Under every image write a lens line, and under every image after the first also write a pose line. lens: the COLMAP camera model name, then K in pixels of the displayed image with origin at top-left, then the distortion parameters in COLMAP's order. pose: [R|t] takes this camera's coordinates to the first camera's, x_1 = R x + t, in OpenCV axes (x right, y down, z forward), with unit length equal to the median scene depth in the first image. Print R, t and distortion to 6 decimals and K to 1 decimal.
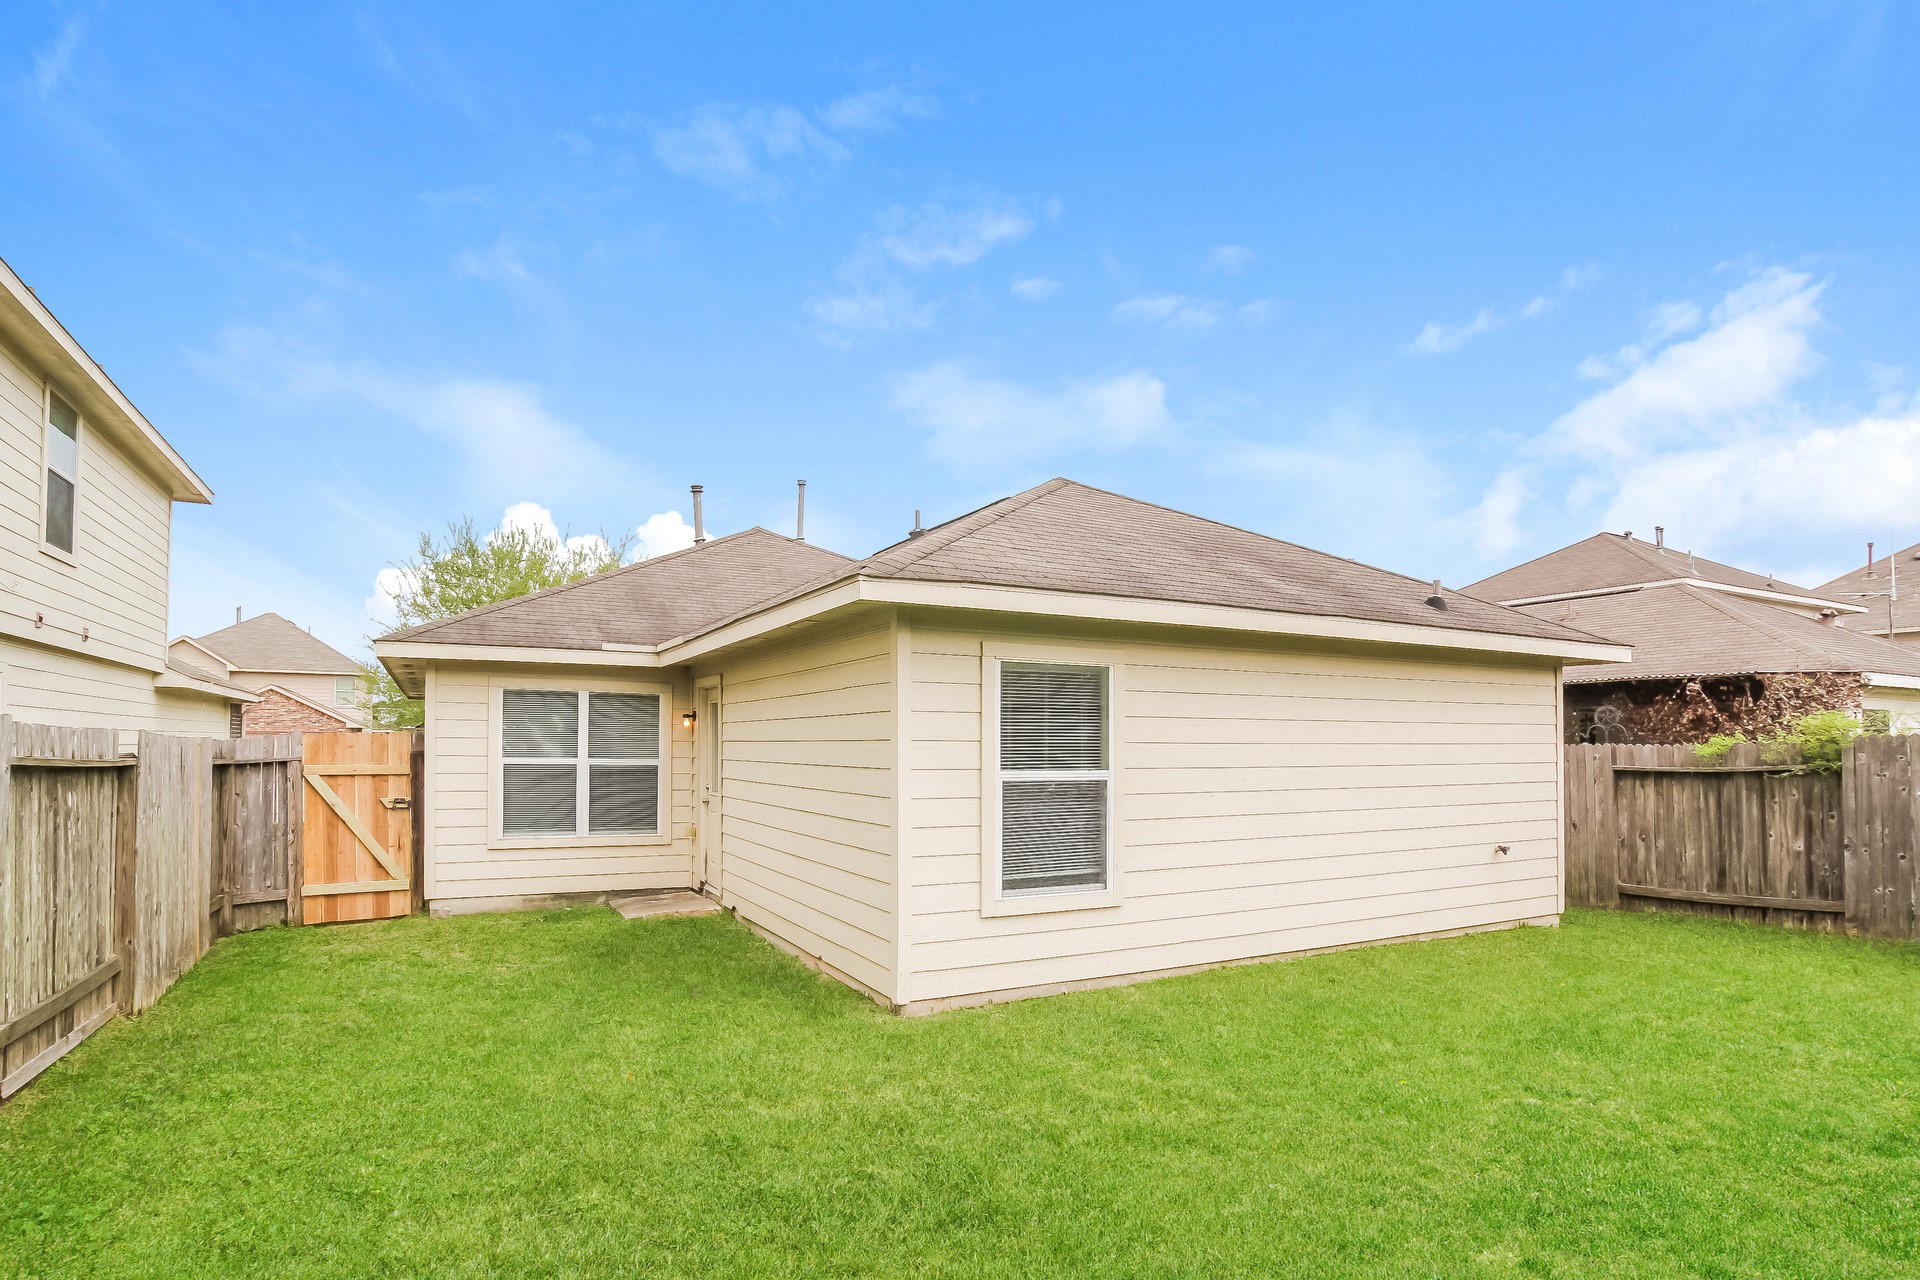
lens RADIAL K [[988.6, 0, 961.9], [0, 988.6, 650.0], [0, 0, 1]] dist [-0.067662, 0.038966]
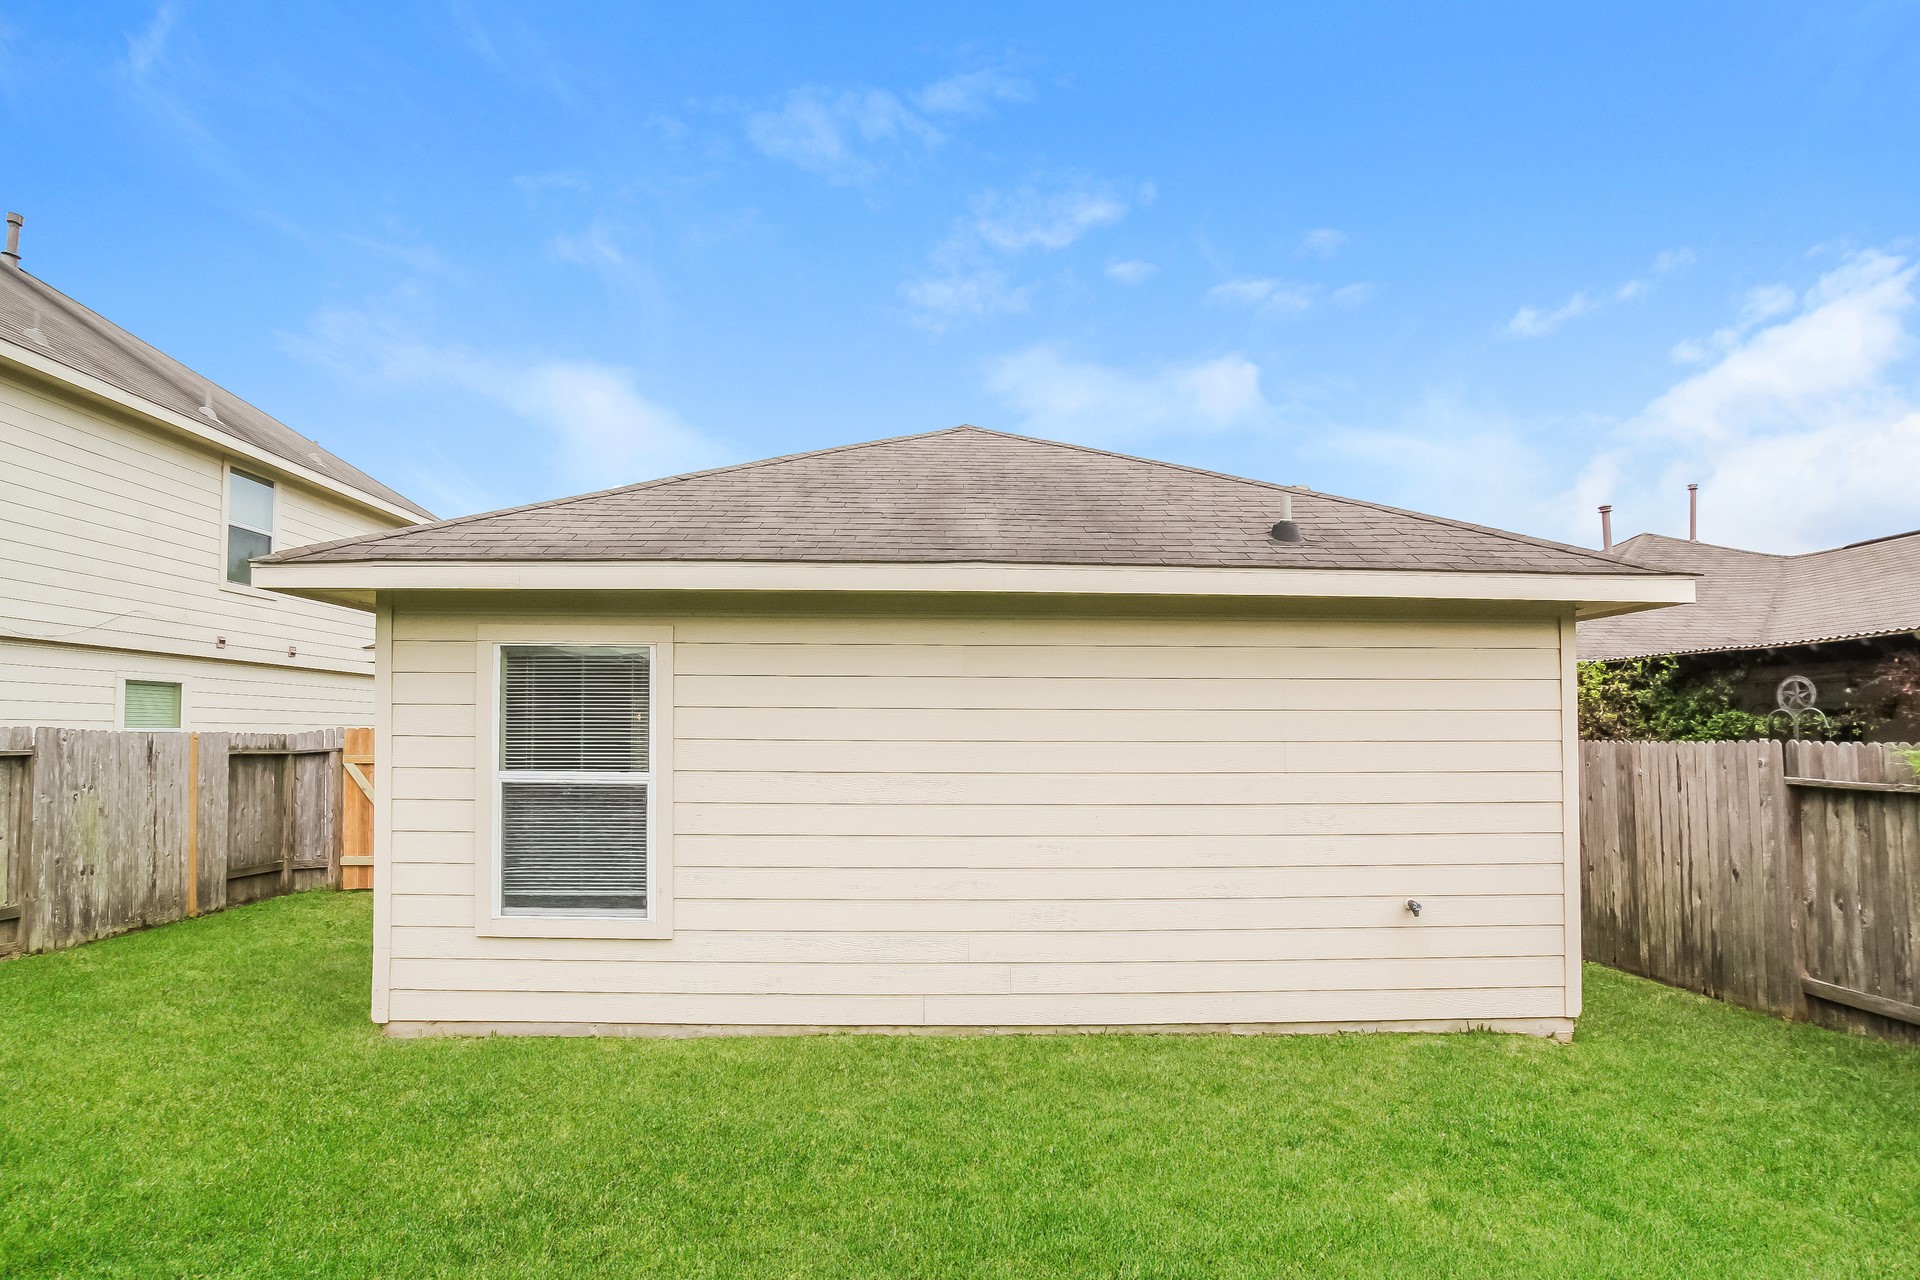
lens RADIAL K [[975.5, 0, 964.9], [0, 975.5, 635.8], [0, 0, 1]] dist [-0.056461, 0.030008]
pose [[0.898492, -0.043845, -0.436796, 0.529876], [0.041410, 0.999028, -0.015099, 0.022032], [0.437033, -0.004522, 0.899434, 0.275169]]
